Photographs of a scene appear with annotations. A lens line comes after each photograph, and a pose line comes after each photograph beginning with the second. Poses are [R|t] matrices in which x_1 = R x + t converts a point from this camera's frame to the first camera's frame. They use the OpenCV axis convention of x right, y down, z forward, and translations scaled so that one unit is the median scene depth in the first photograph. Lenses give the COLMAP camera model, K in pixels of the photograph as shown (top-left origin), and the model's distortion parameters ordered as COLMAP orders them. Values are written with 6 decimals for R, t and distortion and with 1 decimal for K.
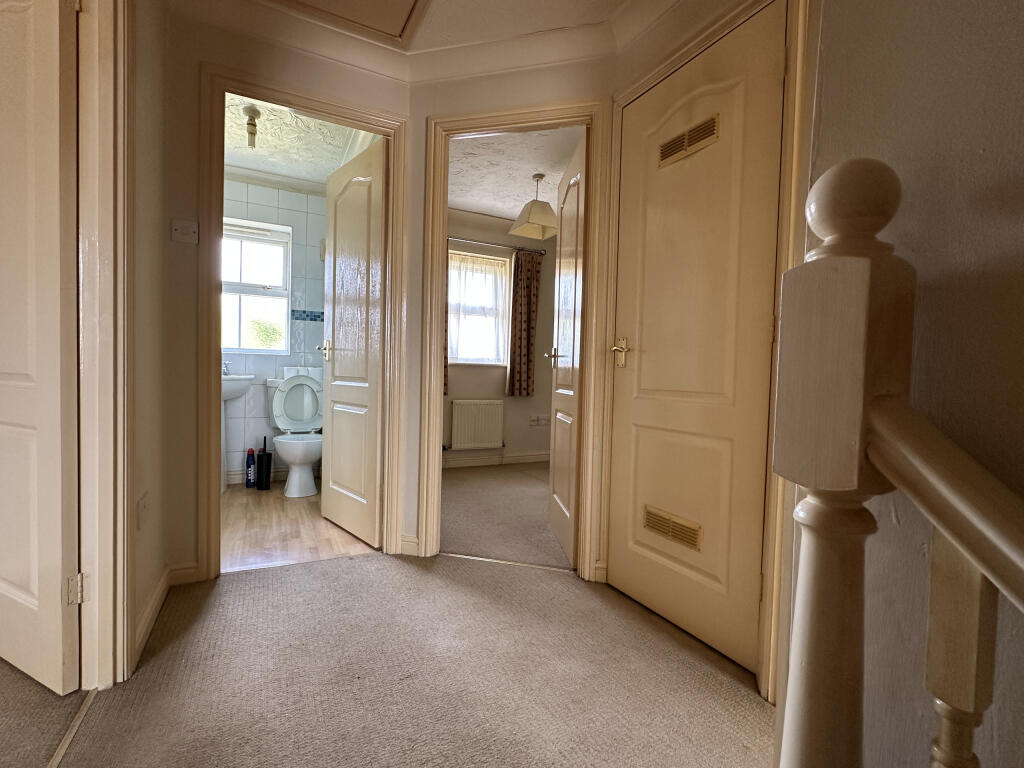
lens RADIAL K [[473.6, 0, 513.2], [0, 473.6, 384.4], [0, 0, 1]] dist [-0.001889, 0.000552]
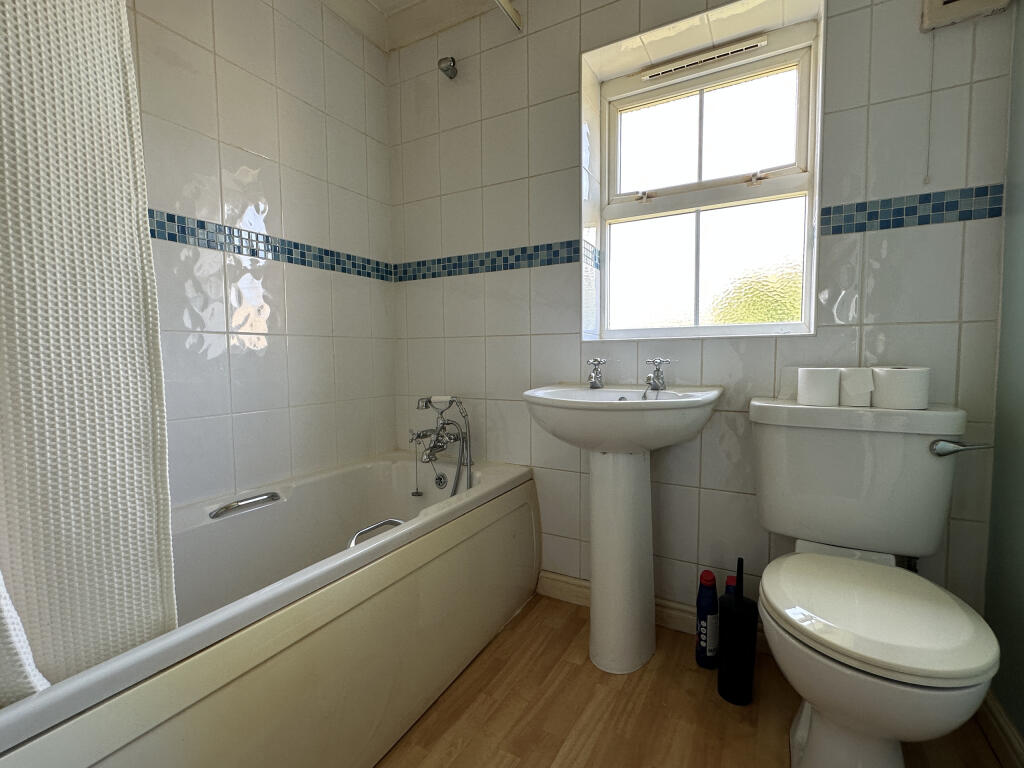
lens RADIAL K [[473.6, 0, 515.2], [0, 473.6, 385.6], [0, 0, 1]] dist [-0.001889, 0.000552]
pose [[0.534461, 0.020352, -0.844948, -0.285327], [-0.000066, 0.999711, 0.024038, -0.031901], [0.845193, -0.012792, 0.534308, 0.607330]]
